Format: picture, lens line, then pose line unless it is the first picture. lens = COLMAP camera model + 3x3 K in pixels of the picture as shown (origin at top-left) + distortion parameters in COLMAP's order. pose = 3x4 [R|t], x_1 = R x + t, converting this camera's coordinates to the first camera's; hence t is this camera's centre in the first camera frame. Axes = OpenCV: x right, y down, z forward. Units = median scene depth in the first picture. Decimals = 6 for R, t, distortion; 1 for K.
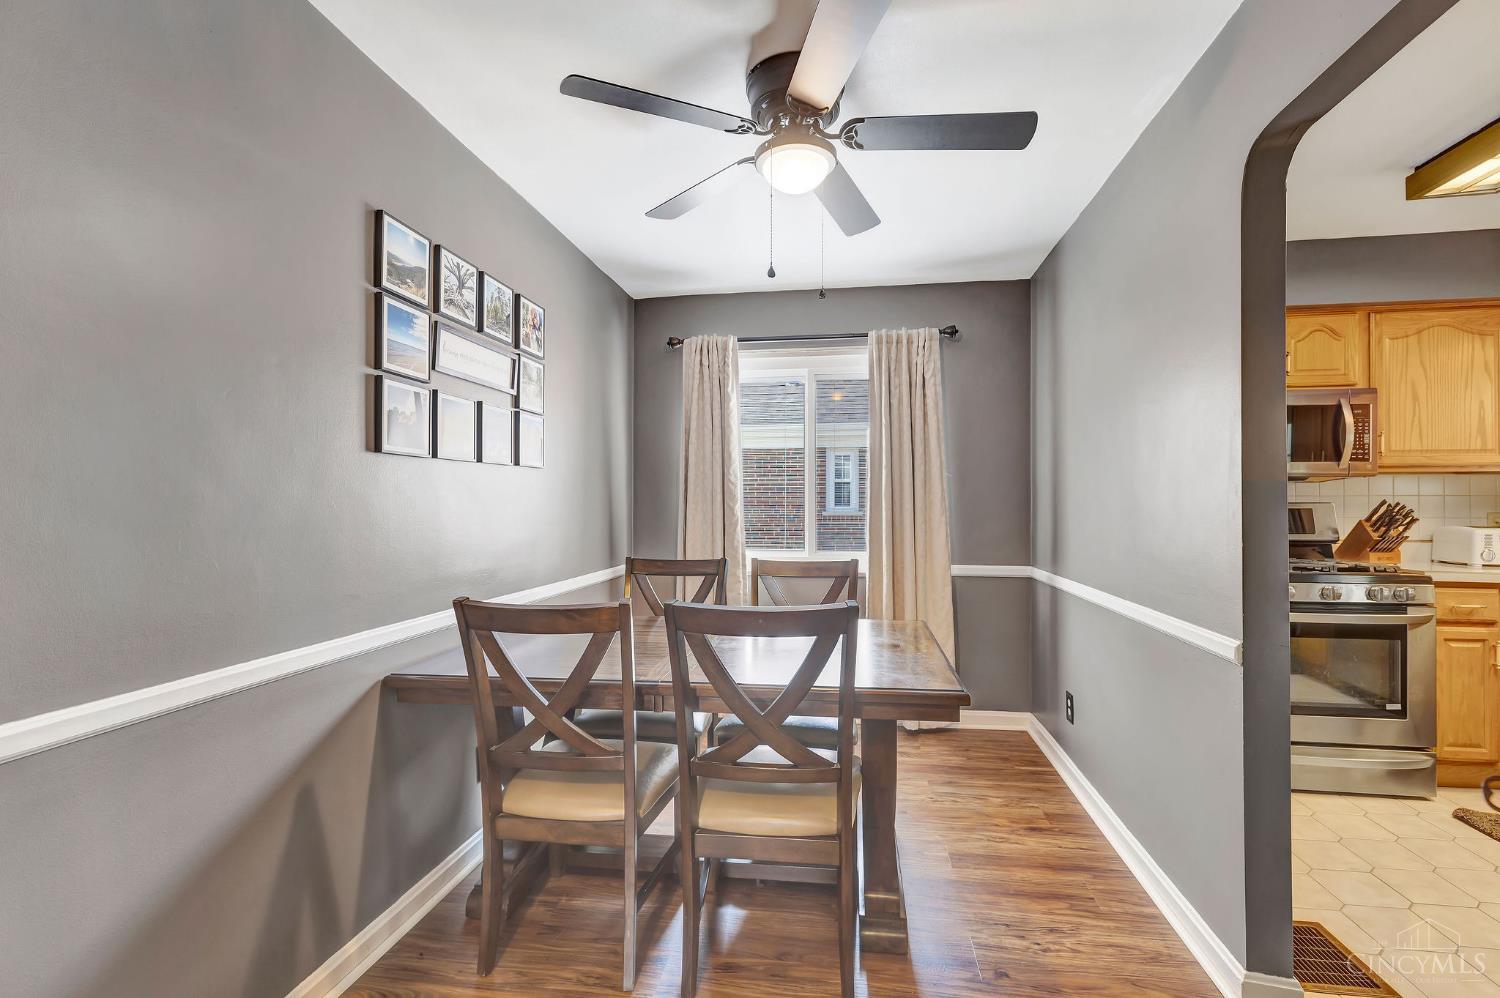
lens RADIAL K [[678.7, 0, 739.0], [0, 678.7, 502.5], [0, 0, 1]] dist [-0.001905, -0.001468]
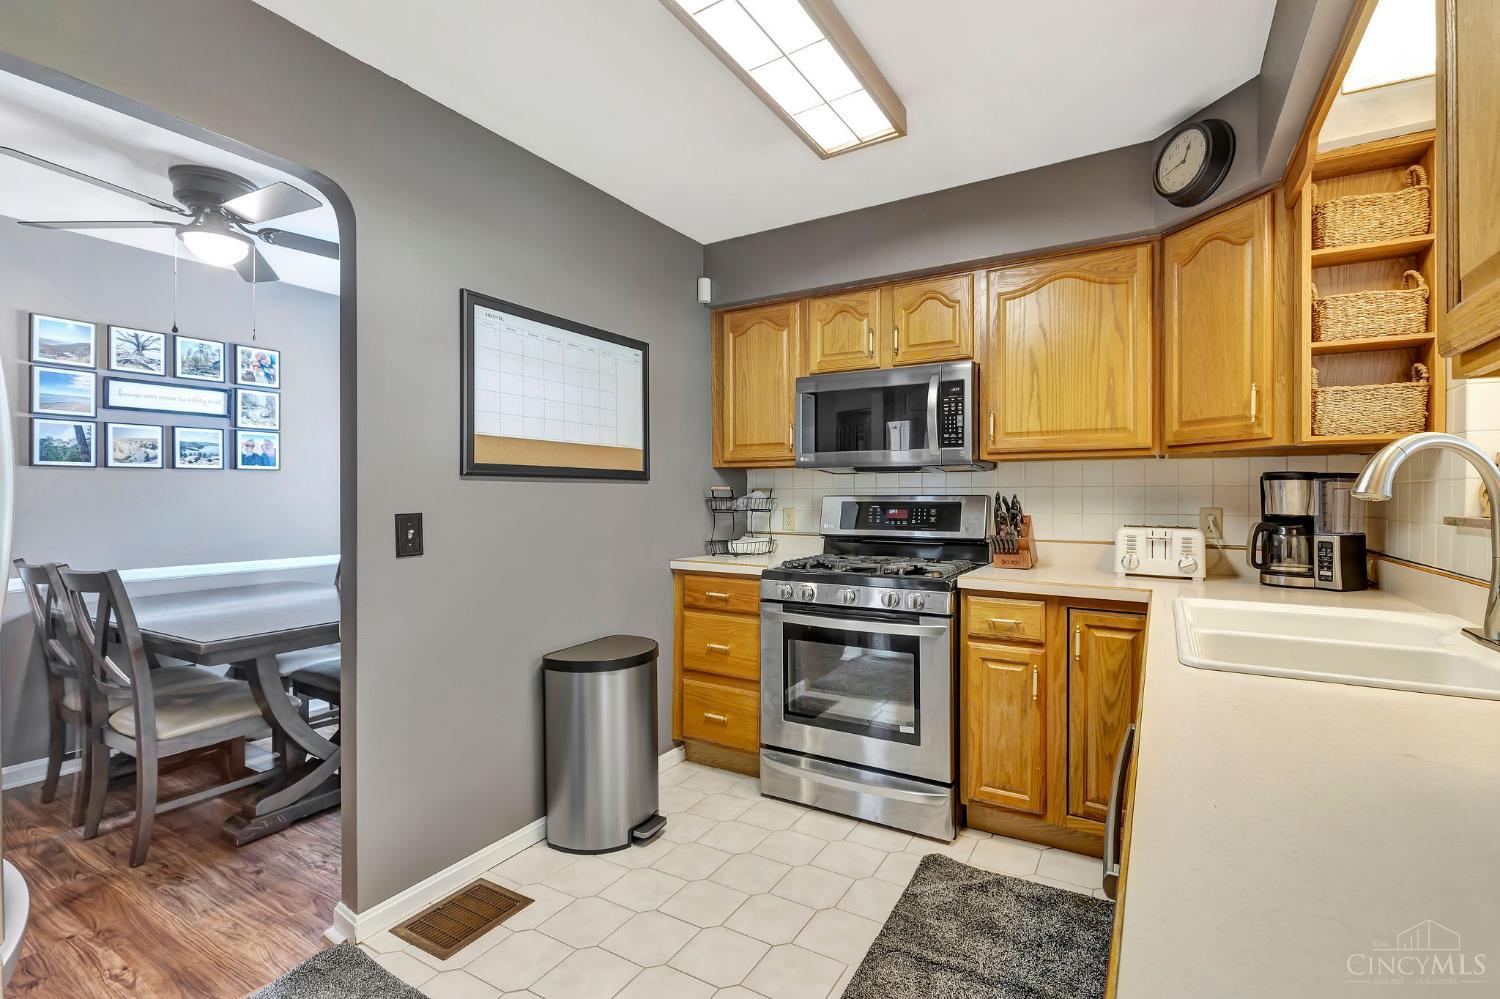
lens RADIAL K [[678.7, 0, 758.4], [0, 678.7, 494.8], [0, 0, 1]] dist [-0.001905, -0.001468]
pose [[0.928032, -0.001507, -0.372499, 1.222477], [0.003361, 0.999985, 0.004329, -0.006342], [0.372486, -0.005270, 0.928023, 0.126991]]
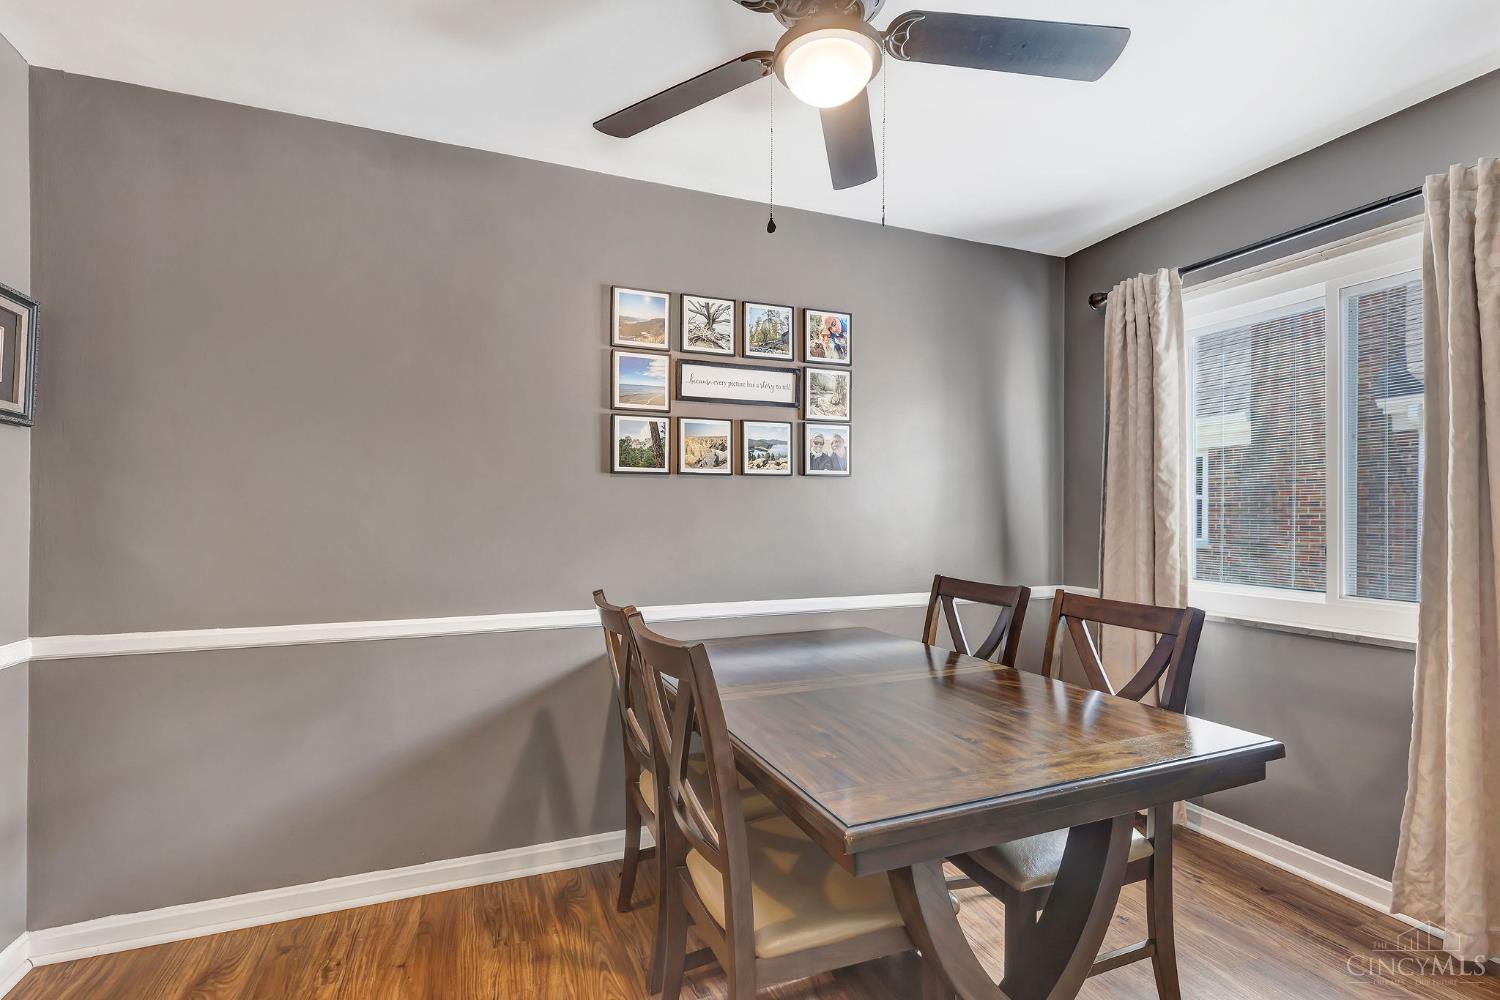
lens RADIAL K [[678.7, 0, 749.6], [0, 678.7, 514.2], [0, 0, 1]] dist [-0.001905, -0.001468]
pose [[0.515078, 0.001553, -0.857142, 0.538097], [0.002017, 0.999993, 0.003024, 0.000459], [0.857141, -0.003287, 0.515072, 0.417857]]
